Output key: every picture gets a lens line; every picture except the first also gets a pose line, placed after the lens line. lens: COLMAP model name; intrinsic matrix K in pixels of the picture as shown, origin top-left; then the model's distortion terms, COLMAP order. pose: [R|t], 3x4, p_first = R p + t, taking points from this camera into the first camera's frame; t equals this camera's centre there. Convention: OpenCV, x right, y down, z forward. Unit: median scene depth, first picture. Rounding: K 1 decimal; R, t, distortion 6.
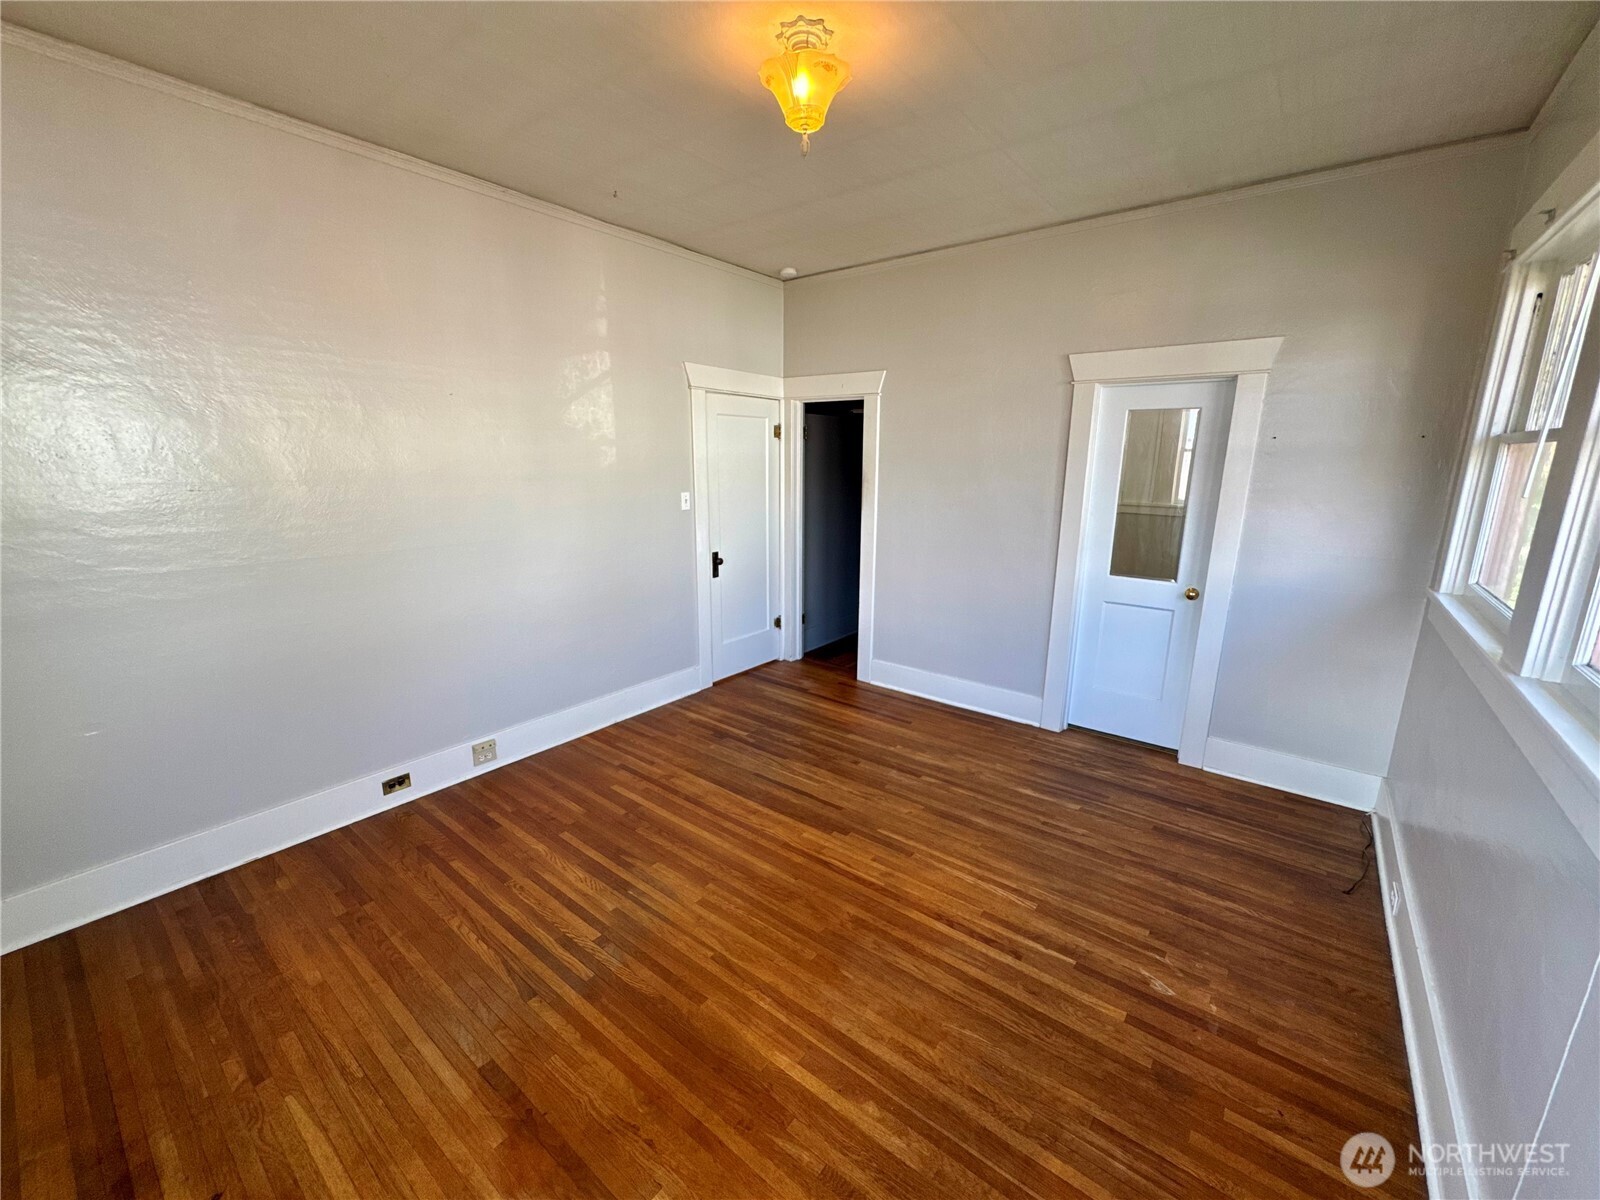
lens RADIAL K [[638.4, 0, 802.7], [0, 638.4, 599.2], [0, 0, 1]] dist [-0.002982, 0.000158]
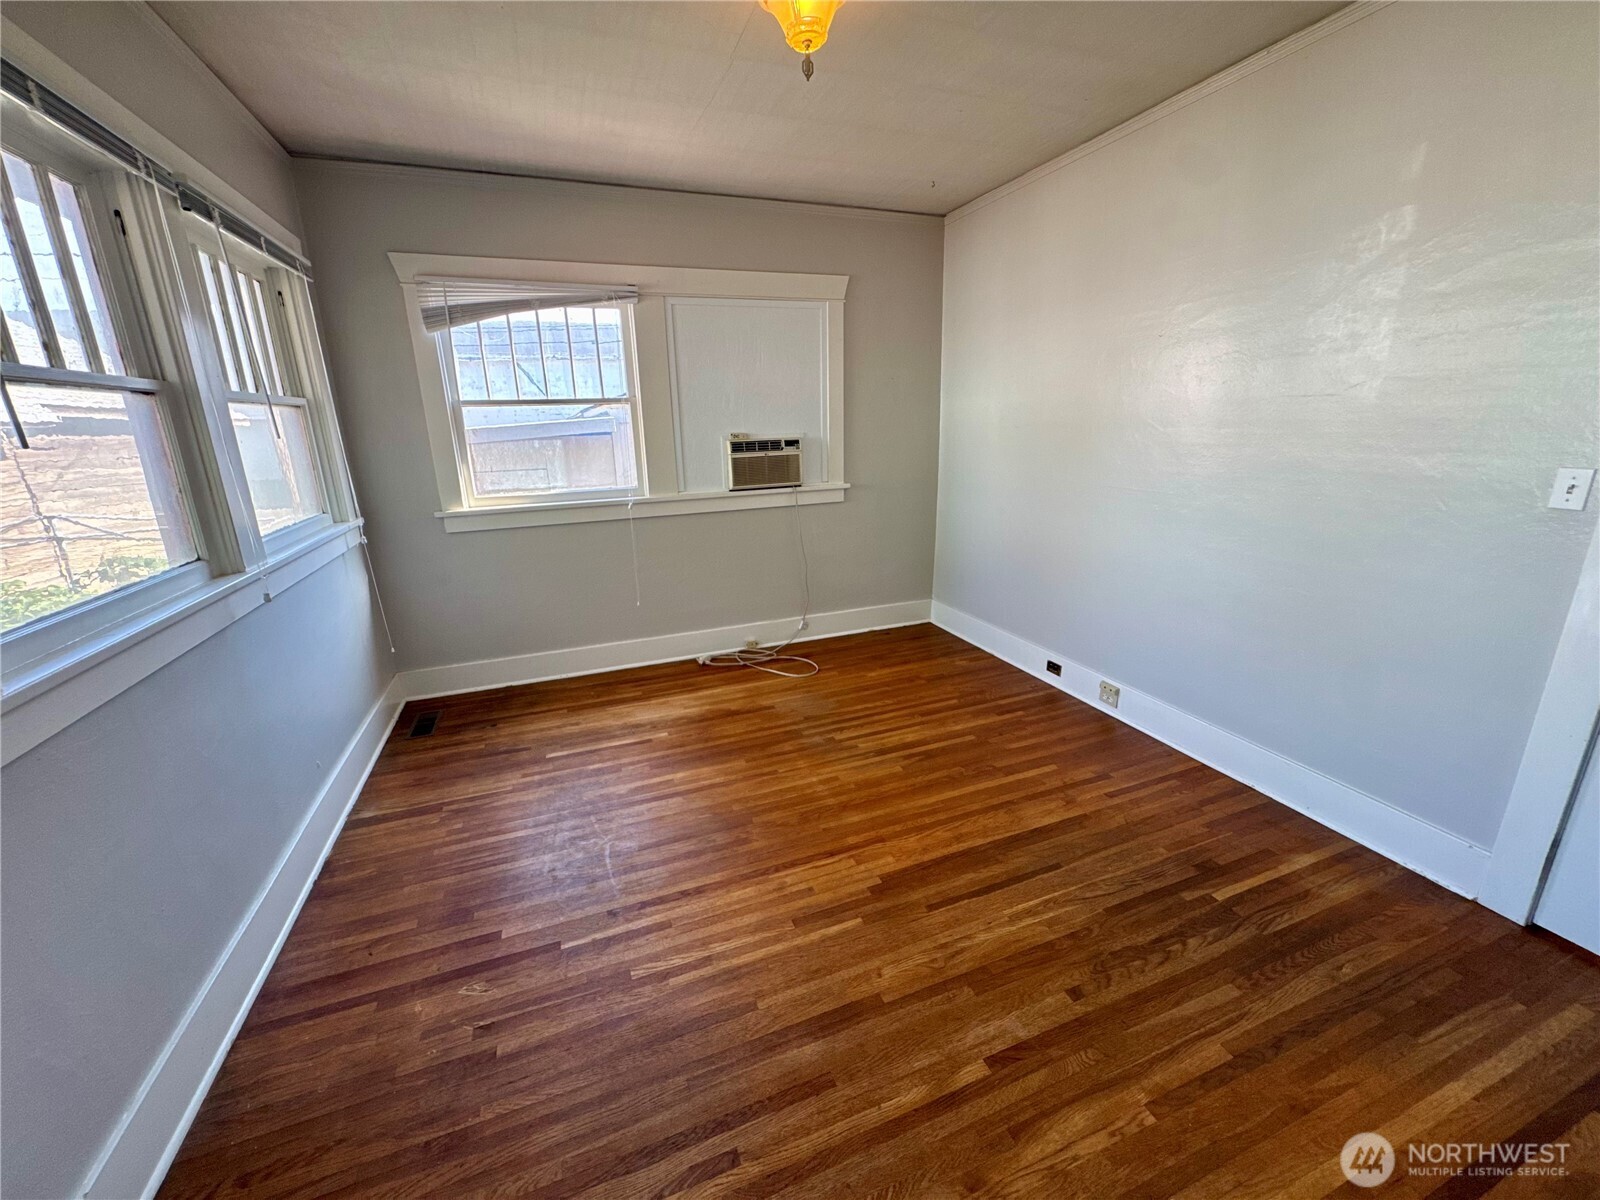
lens RADIAL K [[638.4, 0, 803.0], [0, 638.4, 600.7], [0, 0, 1]] dist [-0.002982, 0.000158]
pose [[-0.514307, 0.239366, -0.823525, 0.650042], [-0.168991, 0.913146, 0.370953, -0.224840], [0.840792, 0.329952, -0.429186, 1.111796]]
